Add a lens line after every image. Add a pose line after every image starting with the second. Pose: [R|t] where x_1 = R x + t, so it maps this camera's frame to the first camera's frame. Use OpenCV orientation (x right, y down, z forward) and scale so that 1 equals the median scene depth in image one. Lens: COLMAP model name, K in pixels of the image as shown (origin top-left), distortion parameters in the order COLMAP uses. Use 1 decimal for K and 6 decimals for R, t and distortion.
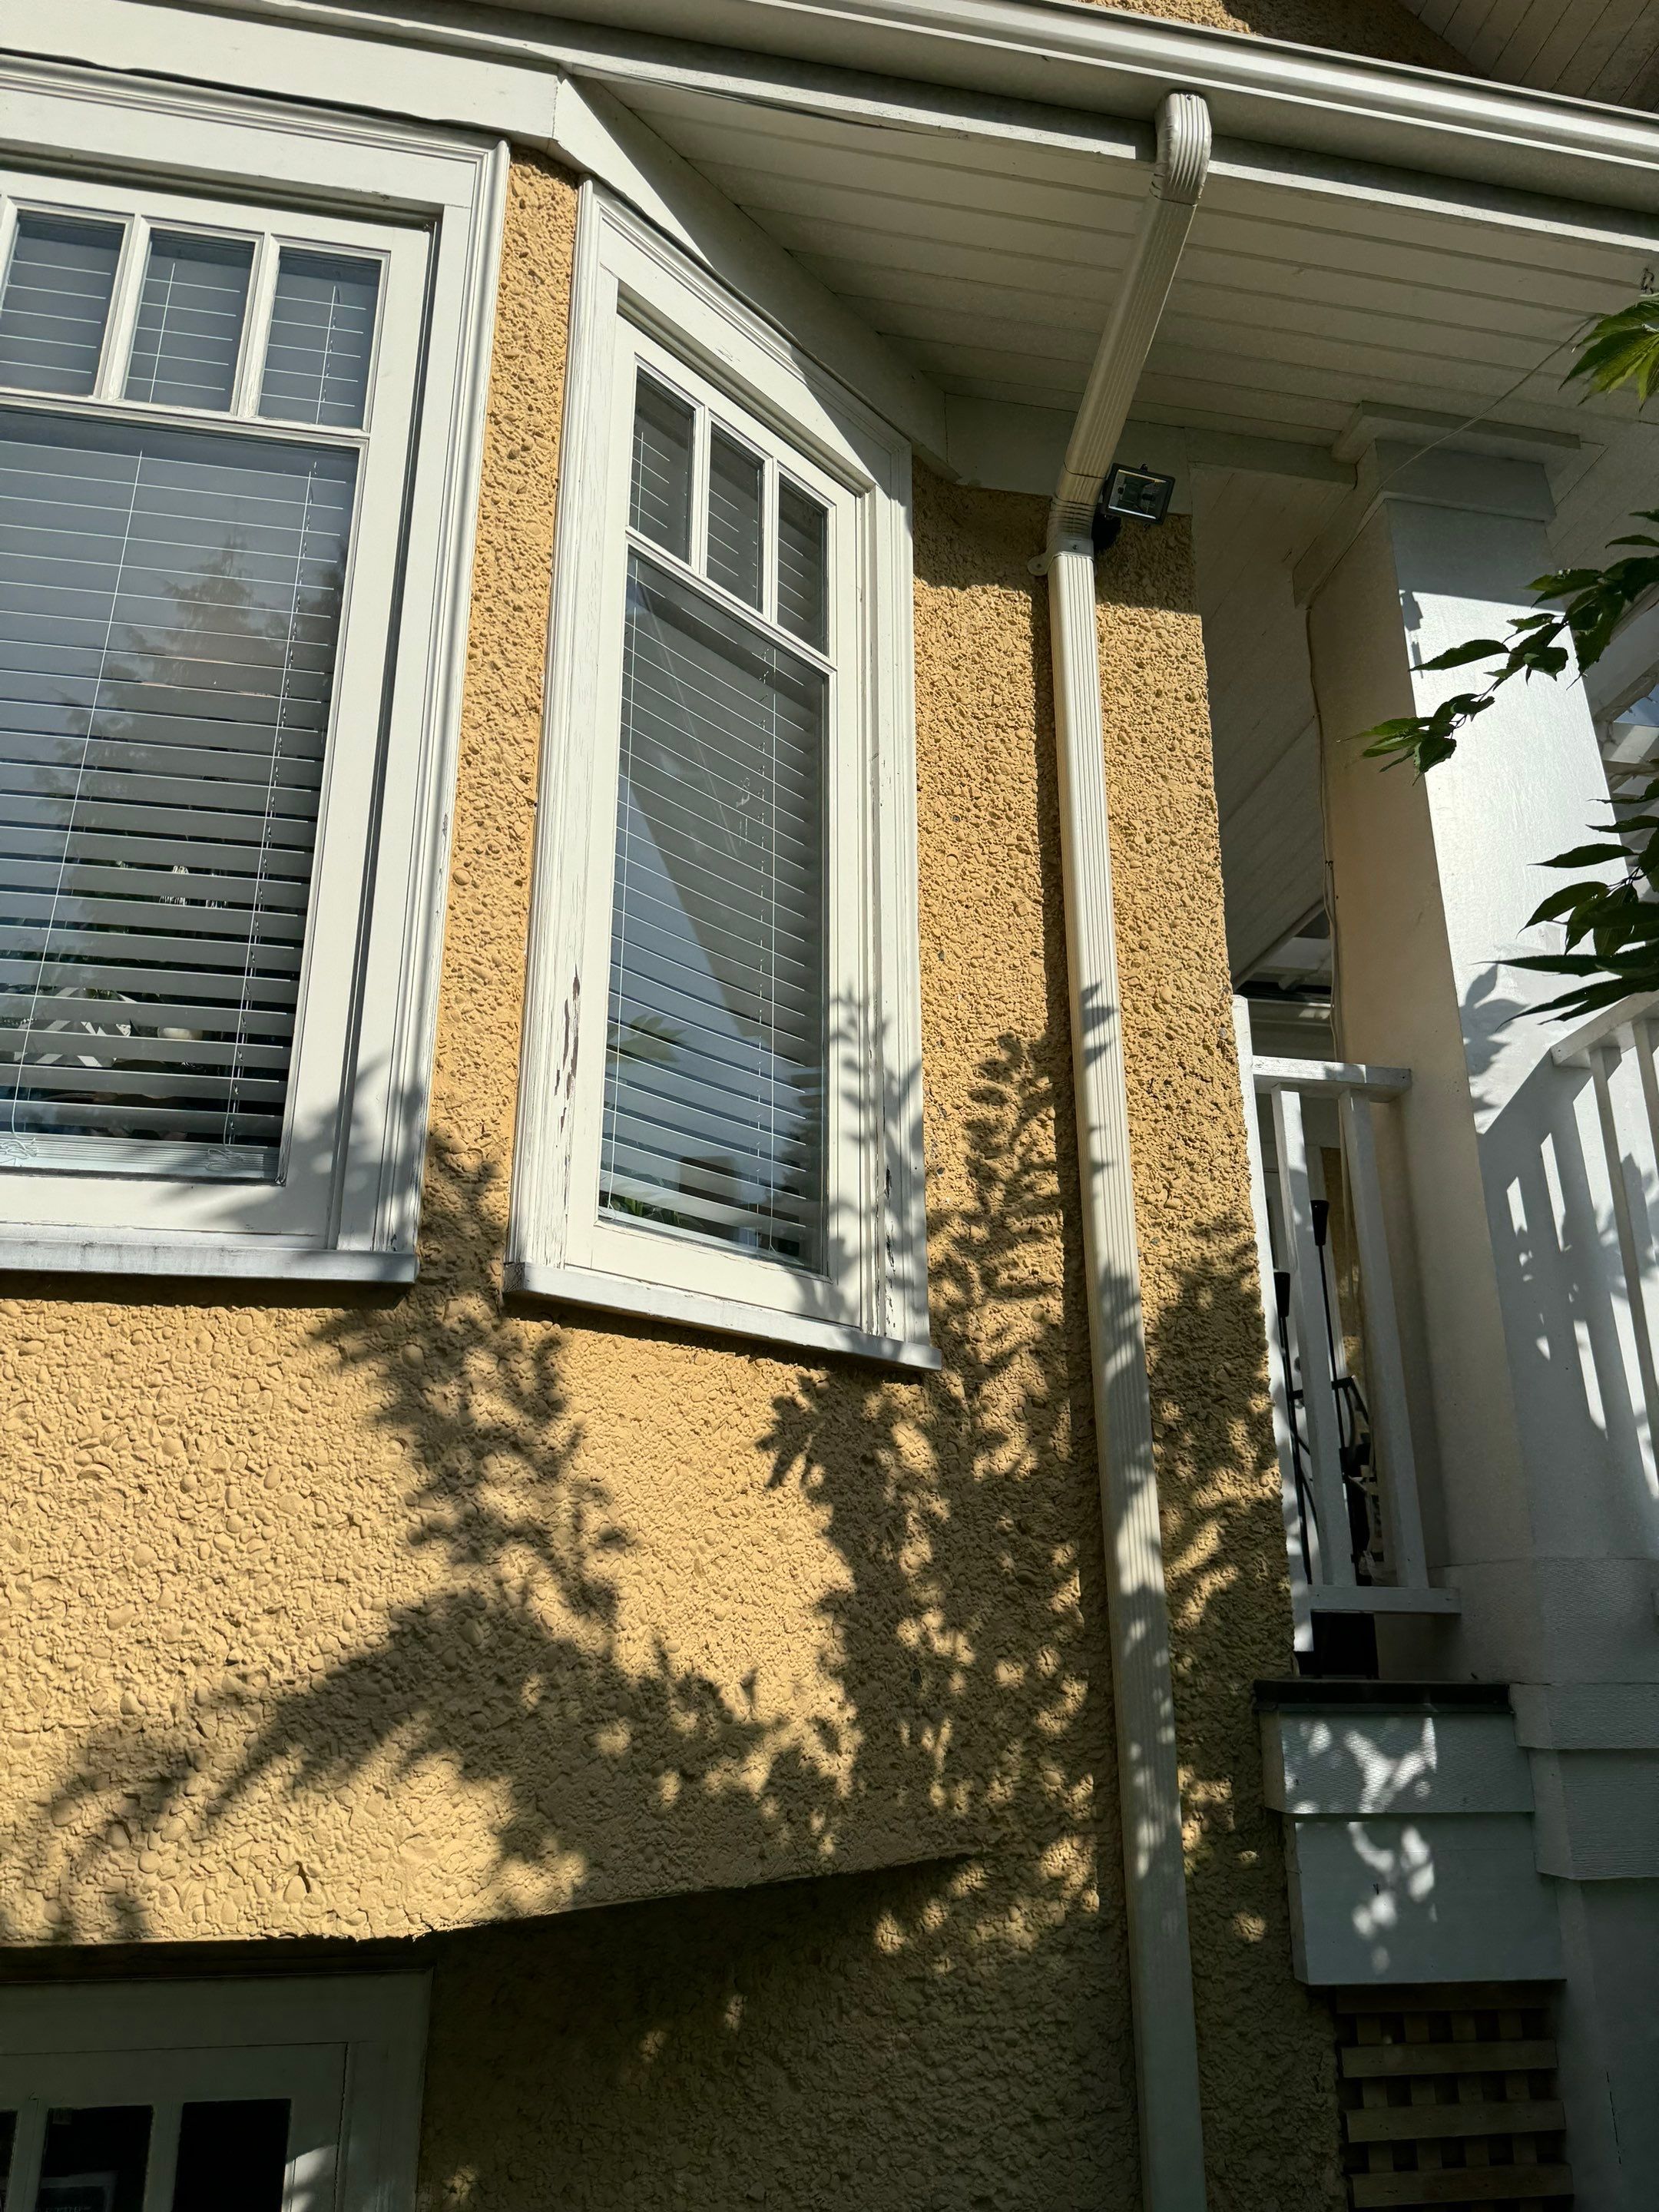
lens RADIAL K [[1479.1, 0, 817.4], [0, 1479.1, 1147.2], [0, 0, 1]] dist [0.078016, -0.113212]
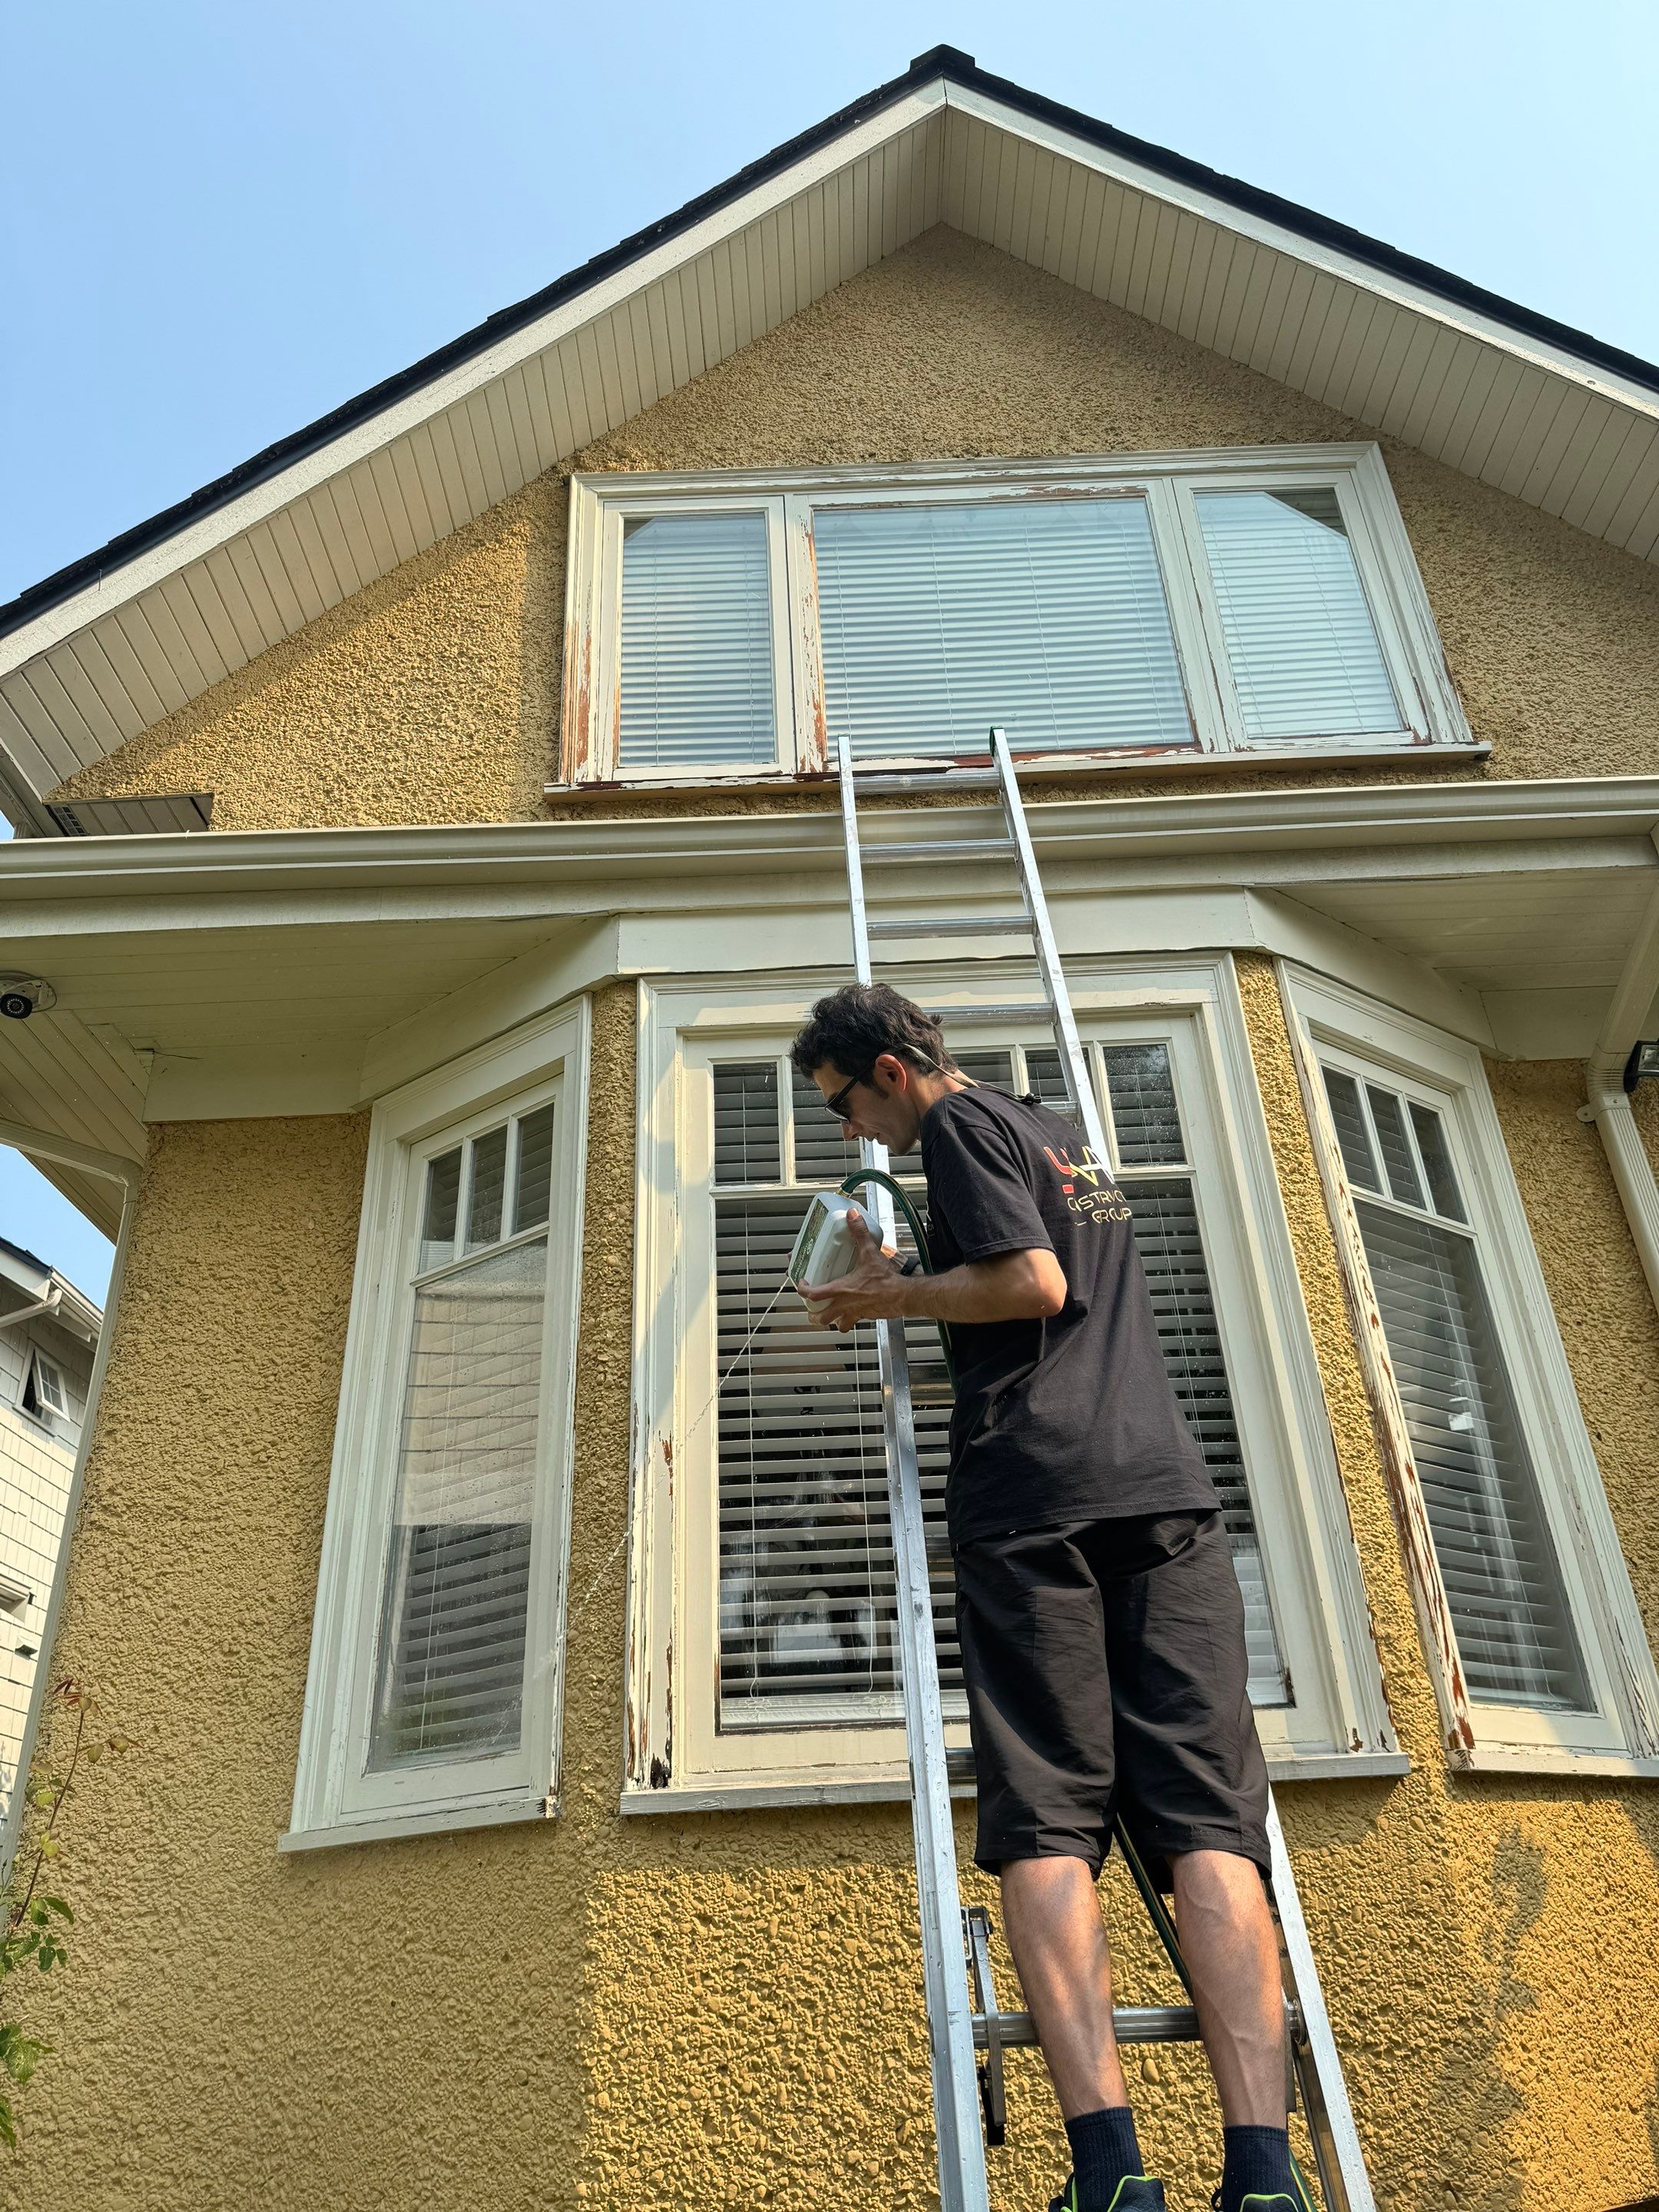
lens RADIAL K [[1548.0, 0, 820.9], [0, 1548.0, 1109.9], [0, 0, 1]] dist [-0.004033, -0.006089]
pose [[0.980781, -0.132243, -0.143461, -0.417524], [0.103457, 0.975873, -0.192271, -0.254037], [0.165427, 0.173734, 0.970799, -0.588310]]
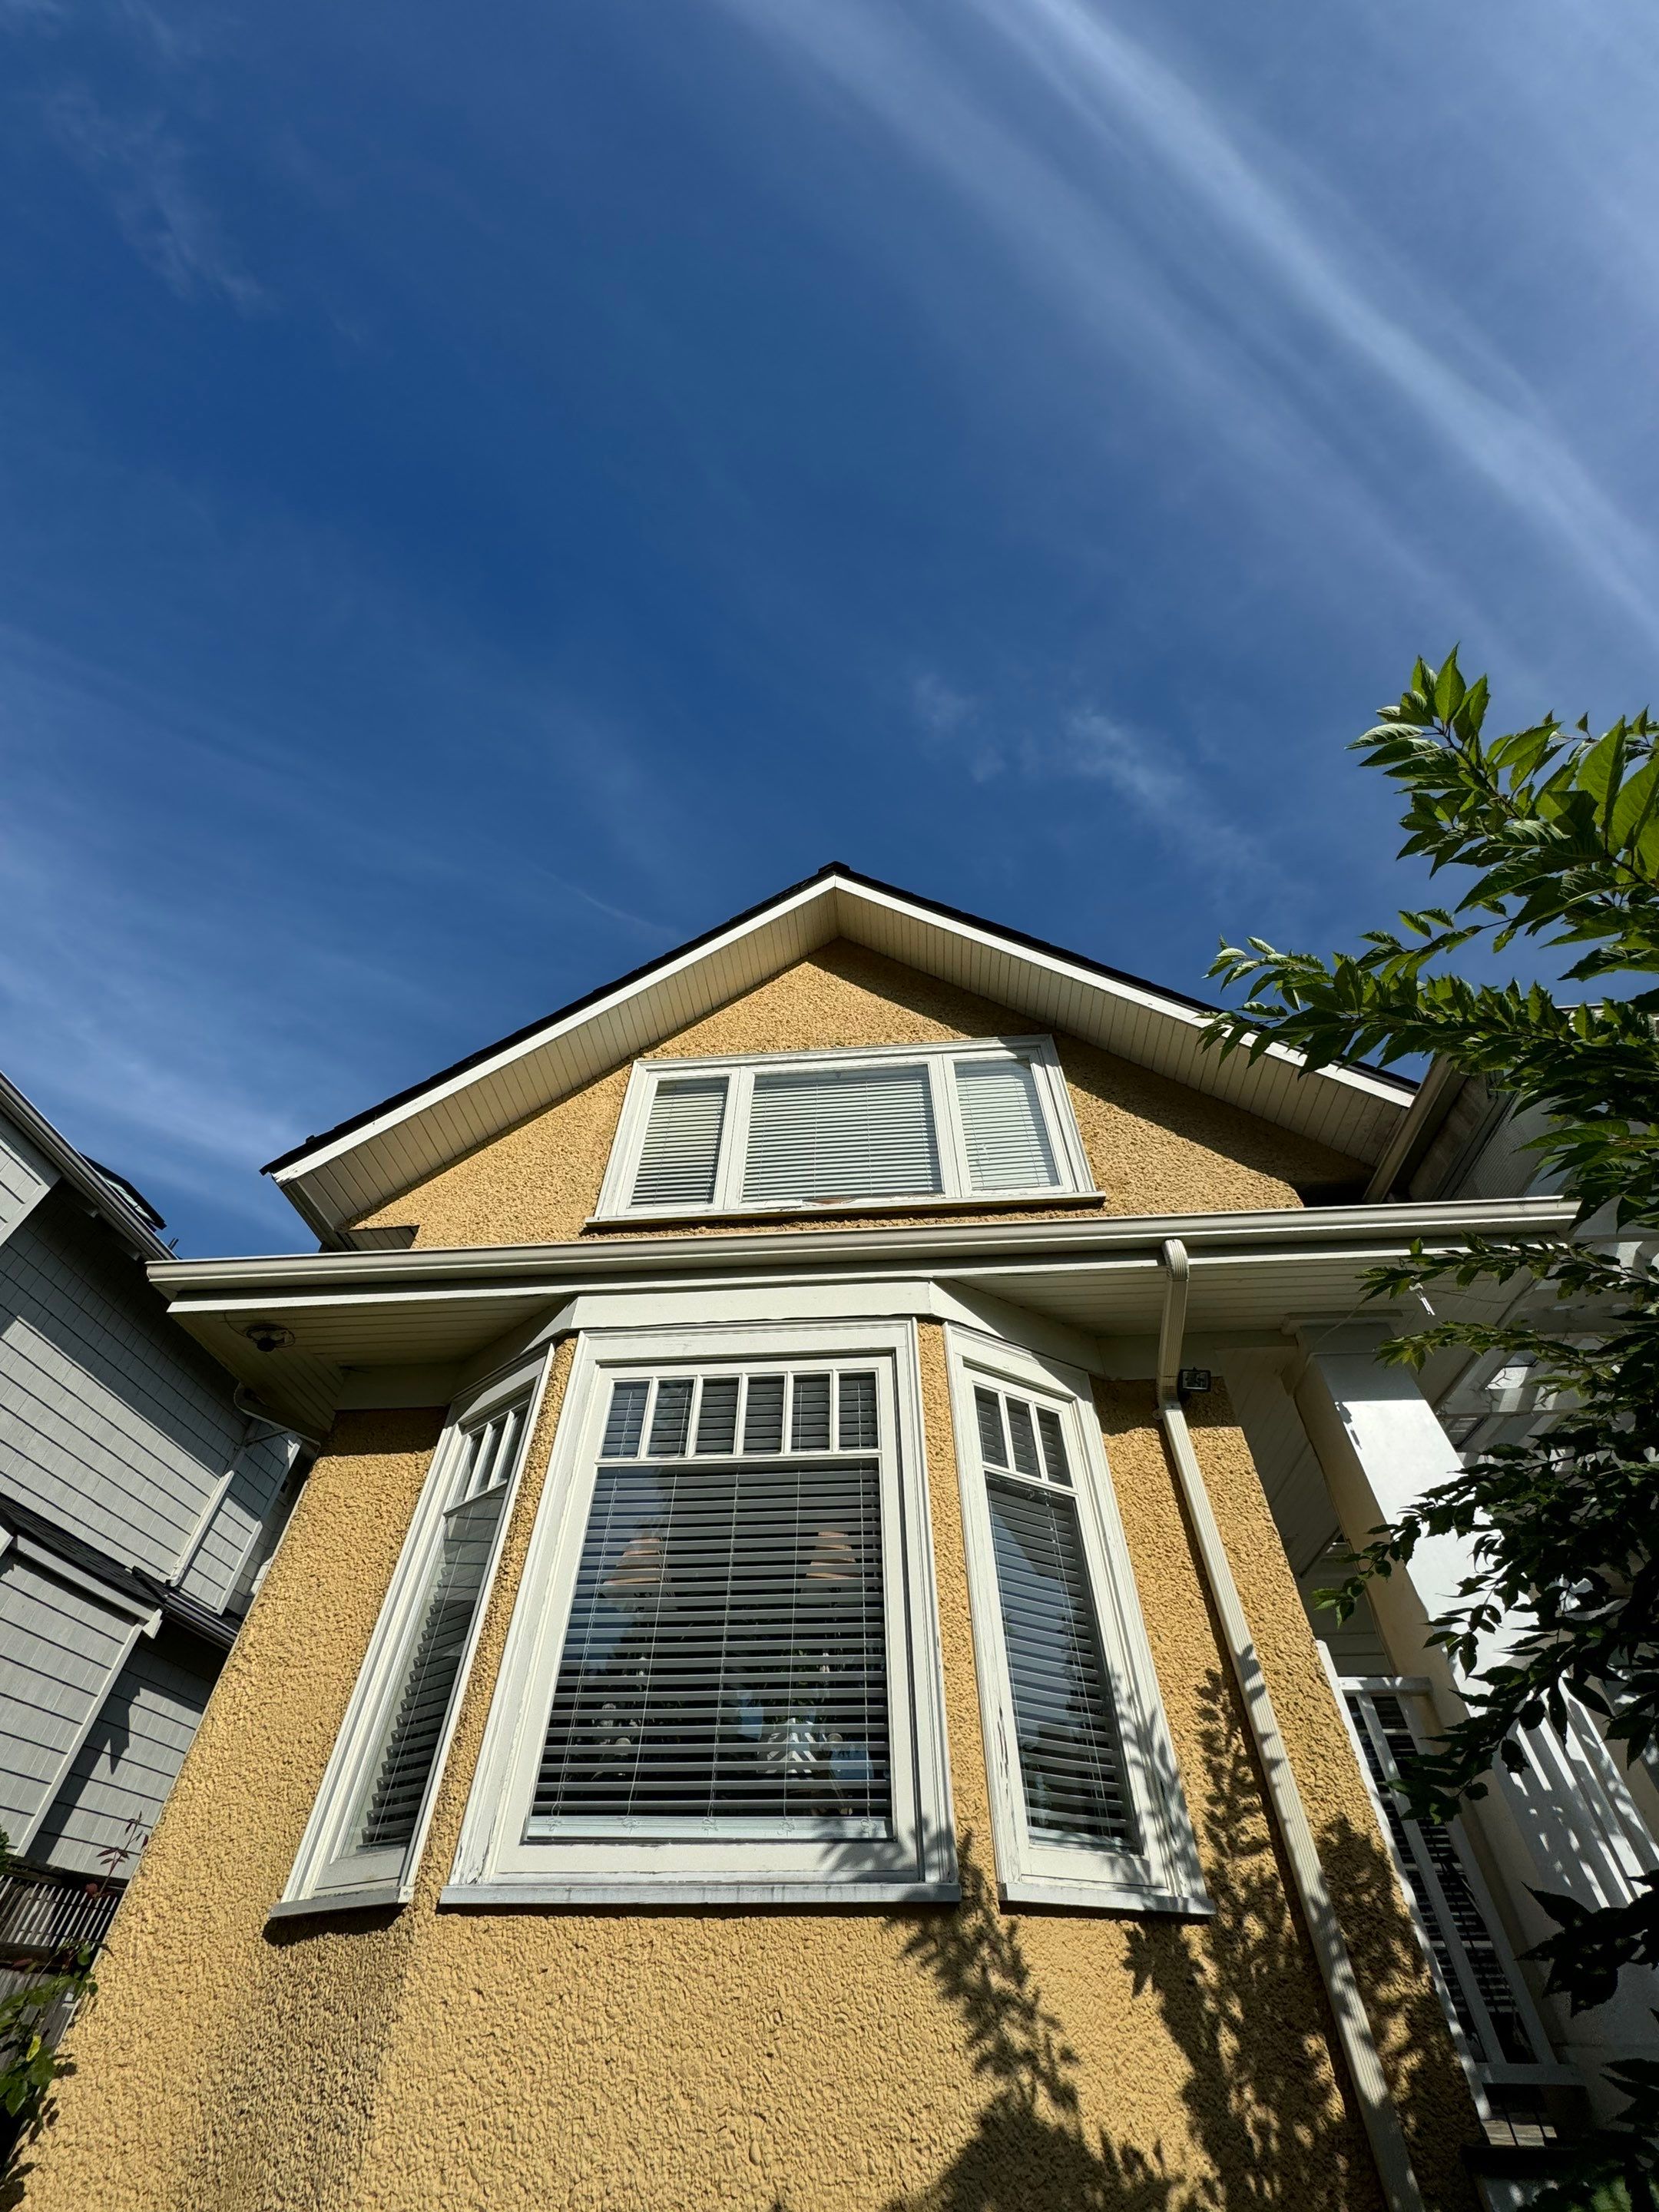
lens RADIAL K [[873.0, 0, 833.6], [0, 873.0, 1111.0], [0, 0, 1]] dist [-0.010341, 0.002528]
pose [[0.965884, -0.187131, -0.179023, -0.000020], [0.079207, 0.871618, -0.483744, -0.252242], [0.246563, 0.453061, 0.856704, -0.545408]]
